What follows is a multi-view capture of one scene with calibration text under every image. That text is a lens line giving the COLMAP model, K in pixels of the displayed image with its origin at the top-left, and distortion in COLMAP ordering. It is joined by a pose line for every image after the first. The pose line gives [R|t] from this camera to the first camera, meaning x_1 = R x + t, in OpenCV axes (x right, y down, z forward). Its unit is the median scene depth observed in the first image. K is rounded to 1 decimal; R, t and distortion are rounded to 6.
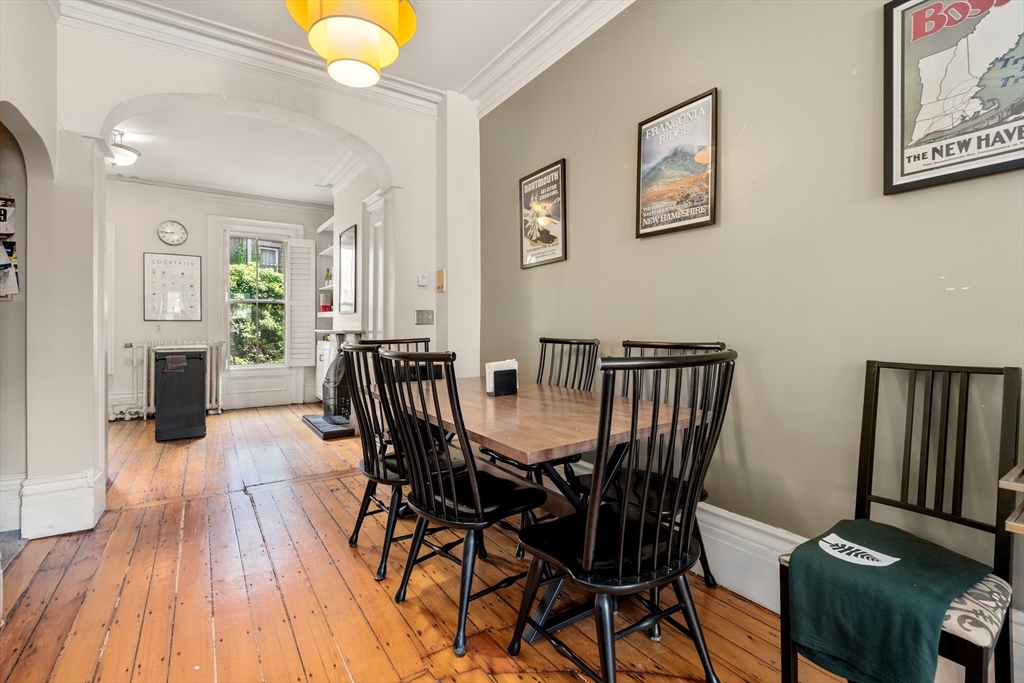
lens RADIAL K [[471.6, 0, 508.2], [0, 471.6, 328.1], [0, 0, 1]] dist [-0.006654, 0.003526]
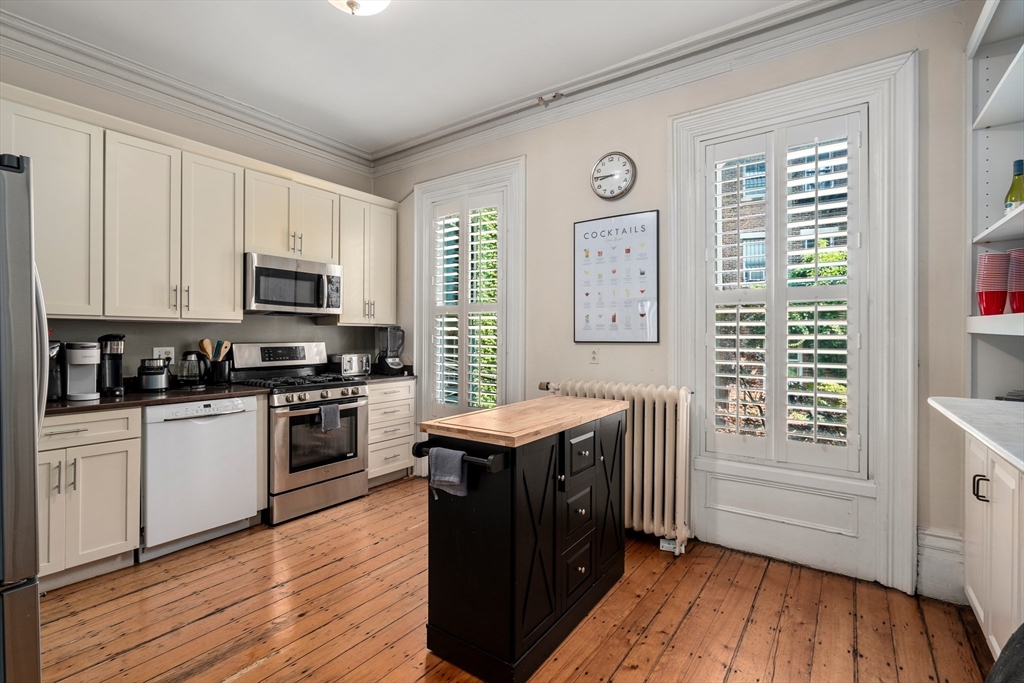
lens RADIAL K [[471.6, 0, 513.8], [0, 471.6, 336.7], [0, 0, 1]] dist [-0.006654, 0.003526]
pose [[0.369116, 0.005508, -0.929367, -0.538660], [0.002593, 0.999972, 0.006957, -0.053646], [0.929380, -0.004978, 0.369092, 1.432818]]
